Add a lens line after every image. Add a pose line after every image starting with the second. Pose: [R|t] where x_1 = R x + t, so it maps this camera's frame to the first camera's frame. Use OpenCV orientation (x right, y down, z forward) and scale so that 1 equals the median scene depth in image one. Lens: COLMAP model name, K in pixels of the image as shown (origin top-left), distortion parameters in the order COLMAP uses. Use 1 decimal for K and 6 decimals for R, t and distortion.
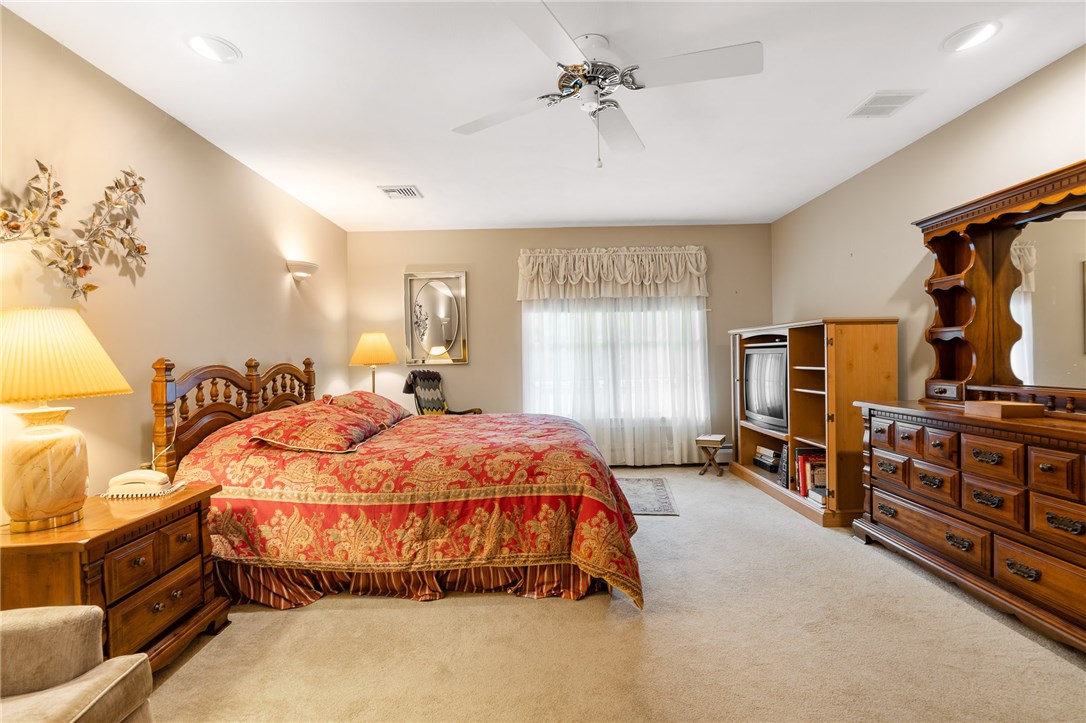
lens RADIAL K [[493.4, 0, 543.0], [0, 493.4, 361.5], [0, 0, 1]] dist [0.000036, 0.000738]
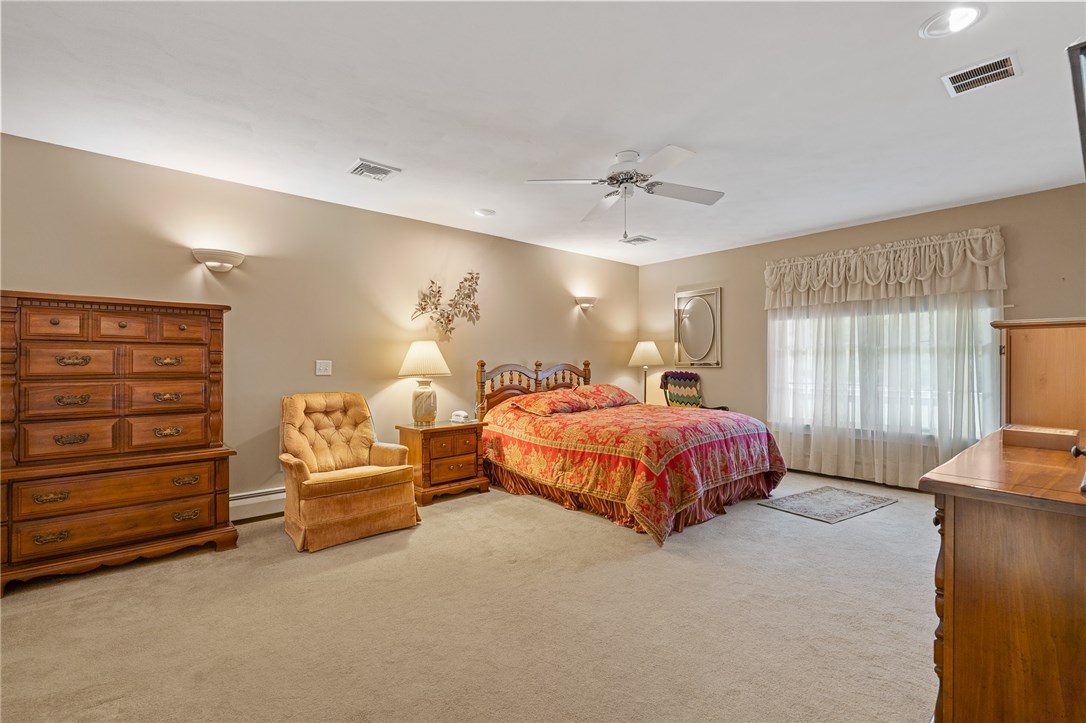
lens RADIAL K [[493.4, 0, 543.0], [0, 493.4, 361.5], [0, 0, 1]] dist [0.000036, 0.000738]
pose [[0.655561, 0.016817, -0.754955, 0.962202], [-0.017183, 0.999825, 0.007351, -0.020899], [0.754946, 0.008154, 0.655736, -0.153952]]
